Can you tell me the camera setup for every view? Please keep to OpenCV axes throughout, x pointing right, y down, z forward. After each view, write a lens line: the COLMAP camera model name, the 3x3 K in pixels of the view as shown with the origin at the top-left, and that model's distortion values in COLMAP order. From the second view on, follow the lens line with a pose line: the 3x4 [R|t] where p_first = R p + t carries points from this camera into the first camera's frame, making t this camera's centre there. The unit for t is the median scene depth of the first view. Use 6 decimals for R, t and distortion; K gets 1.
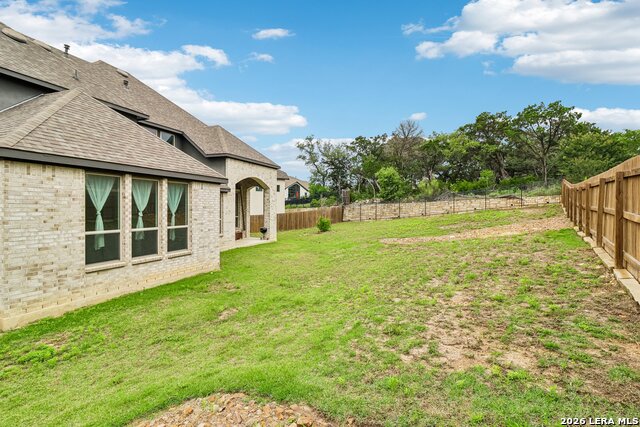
lens RADIAL K [[303.3, 0, 318.8], [0, 303.3, 211.9], [0, 0, 1]] dist [0.004670, -0.000128]
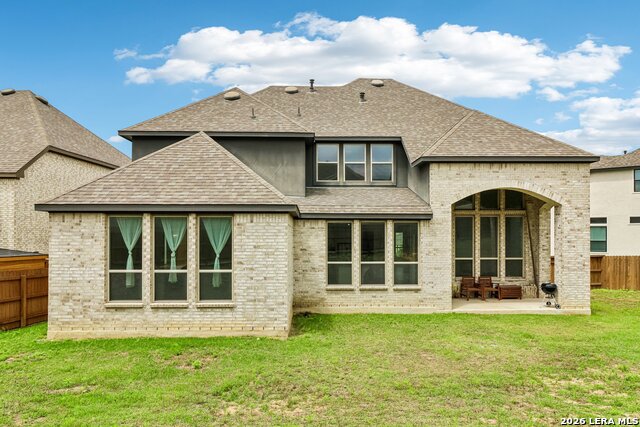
lens RADIAL K [[394.5, 0, 319.6], [0, 394.5, 243.4], [0, 0, 1]] dist [0.006157, -0.001804]
pose [[0.387306, 0.011924, -0.921874, 0.749415], [-0.009315, 0.999916, 0.009020, -0.044906], [0.921904, 0.005093, 0.387385, 1.032951]]
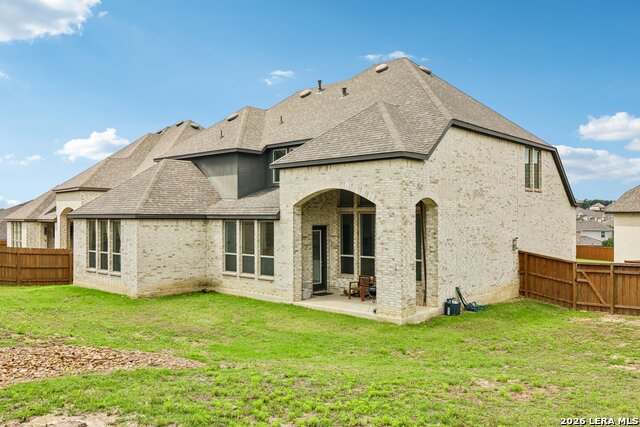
lens RADIAL K [[517.4, 0, 321.2], [0, 517.4, 211.8], [0, 0, 1]] dist [-0.001571, 0.010133]
pose [[-0.350329, -0.010547, -0.936567, 1.655285], [-0.011078, 0.999913, -0.007116, -0.157196], [0.936561, 0.007883, -0.350415, 3.212033]]
